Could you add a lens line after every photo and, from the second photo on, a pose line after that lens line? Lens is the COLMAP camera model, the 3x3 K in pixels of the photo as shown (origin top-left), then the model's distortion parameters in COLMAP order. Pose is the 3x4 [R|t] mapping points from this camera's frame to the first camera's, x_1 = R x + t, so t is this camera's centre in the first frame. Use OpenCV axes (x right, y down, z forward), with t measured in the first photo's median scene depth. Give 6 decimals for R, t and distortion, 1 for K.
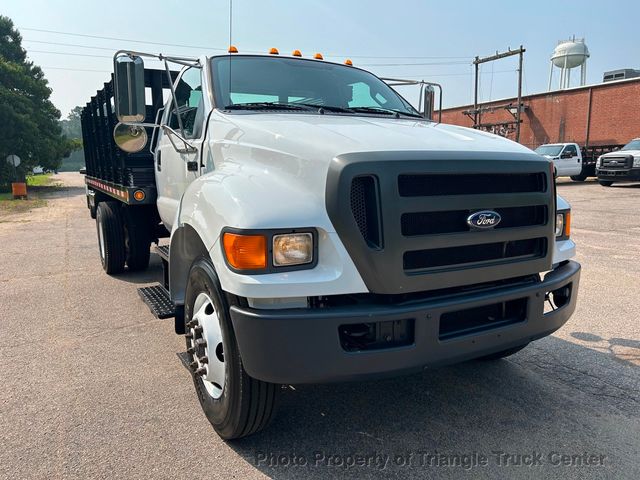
lens RADIAL K [[494.1, 0, 322.5], [0, 494.1, 246.7], [0, 0, 1]] dist [0.072273, -0.087531]
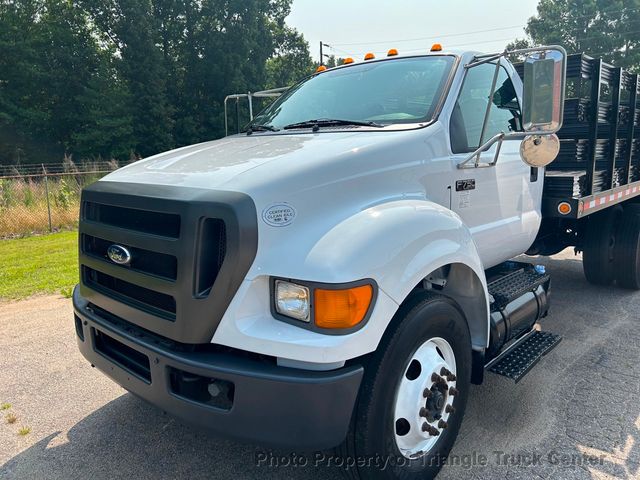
lens RADIAL K [[495.9, 0, 320.0], [0, 495.9, 240.0], [0, 0, 1]] dist [0.061197, -0.090996]
pose [[0.293972, 0.168374, -0.940867, 0.780398], [-0.139297, 0.981399, 0.132104, -0.153043], [0.945609, 0.092225, 0.311958, 0.611688]]
